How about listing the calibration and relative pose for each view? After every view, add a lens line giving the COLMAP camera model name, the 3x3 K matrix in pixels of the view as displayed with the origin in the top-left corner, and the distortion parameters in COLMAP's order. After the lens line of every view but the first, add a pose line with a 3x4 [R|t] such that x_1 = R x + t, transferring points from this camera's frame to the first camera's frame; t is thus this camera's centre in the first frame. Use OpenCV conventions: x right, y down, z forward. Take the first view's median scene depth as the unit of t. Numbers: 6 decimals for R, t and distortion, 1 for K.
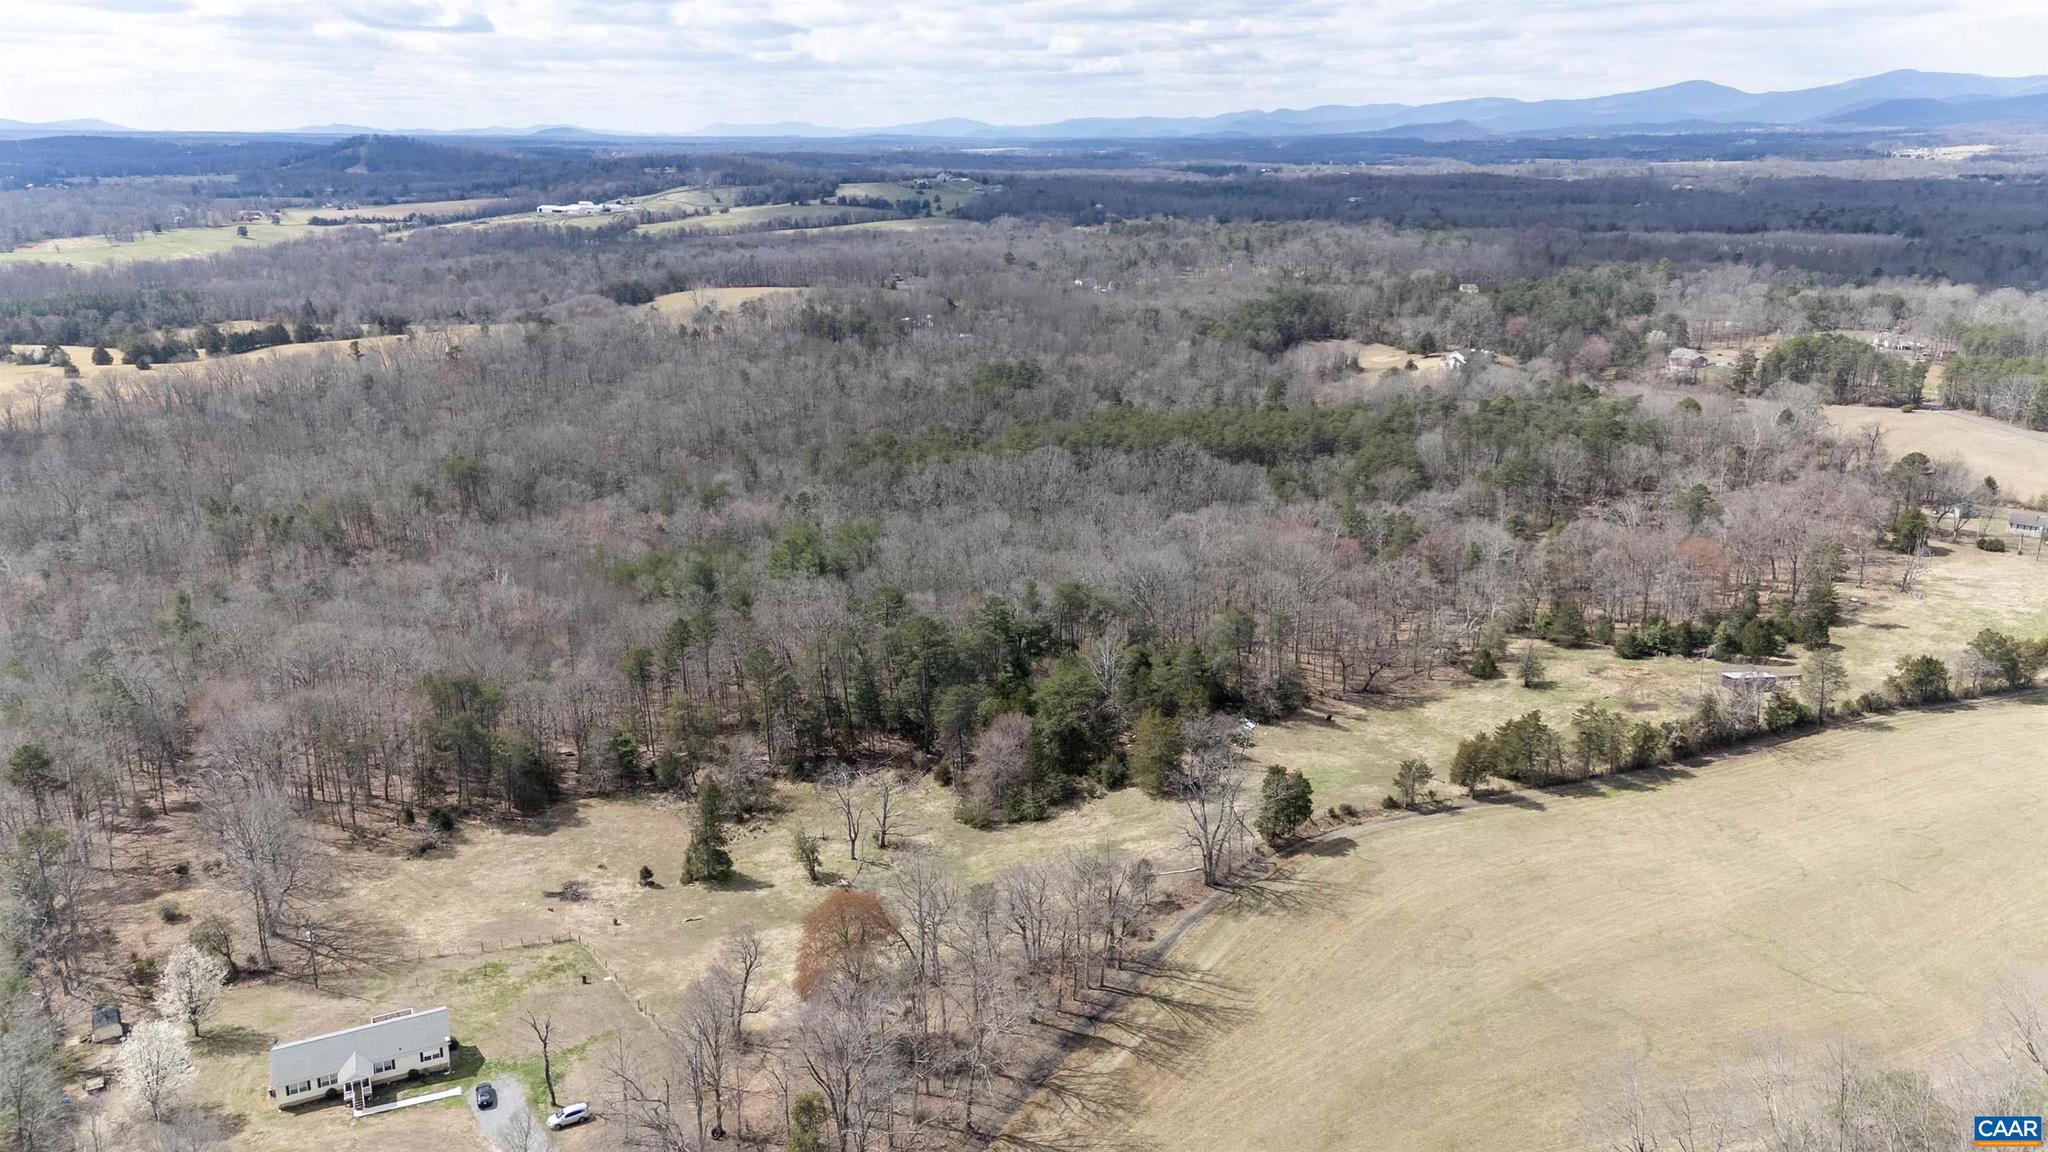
lens RADIAL K [[1495.3, 0, 1029.4], [0, 1495.3, 571.7], [0, 0, 1]] dist [0.108144, -0.069741]
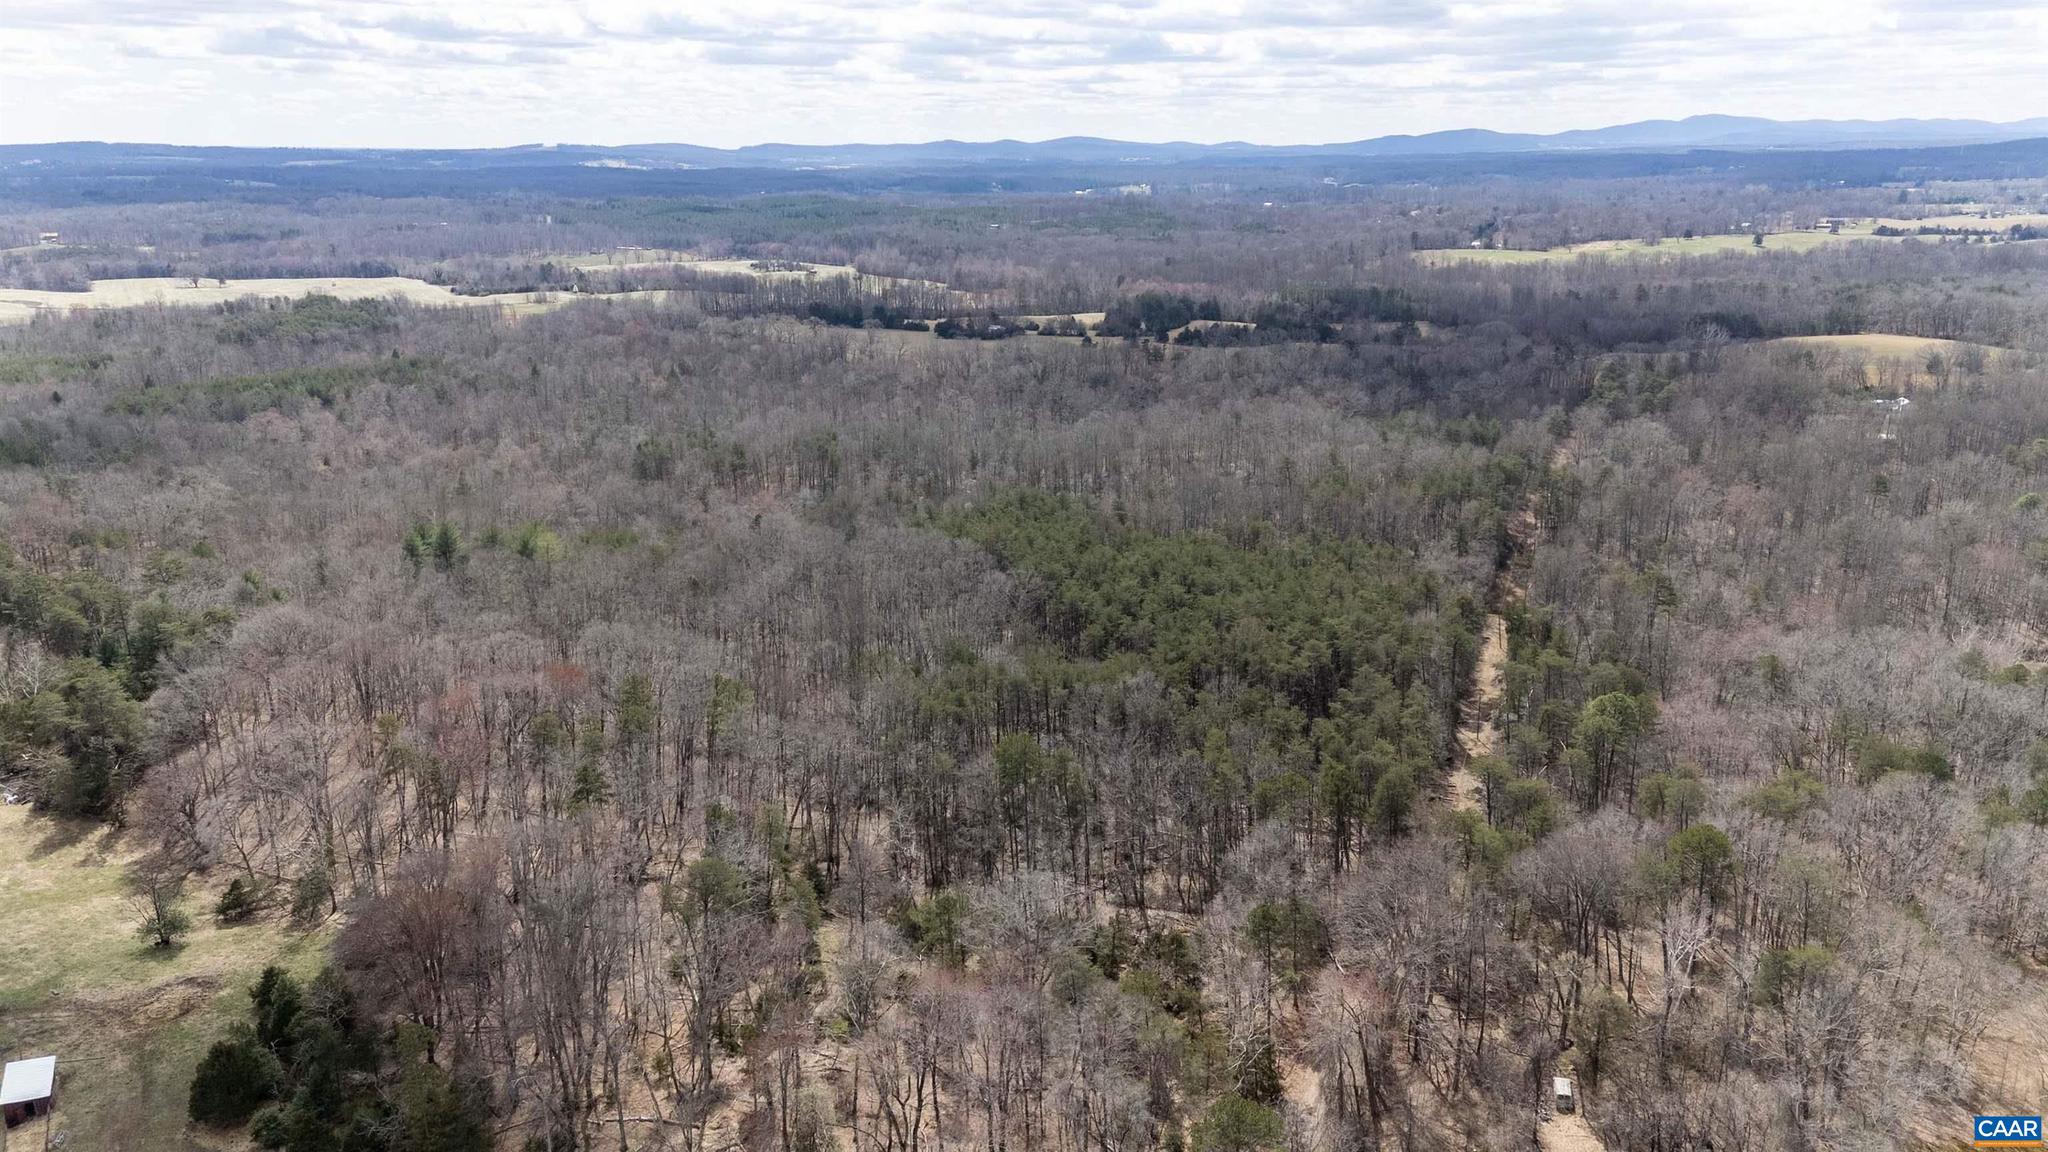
lens RADIAL K [[1495.3, 0, 1029.4], [0, 1495.3, 571.7], [0, 0, 1]] dist [0.108144, -0.069741]
pose [[0.367487, 0.249745, -0.895869, 0.116365], [-0.250709, 0.954212, 0.163168, -0.032716], [0.895599, 0.164640, 0.413274, 0.114895]]
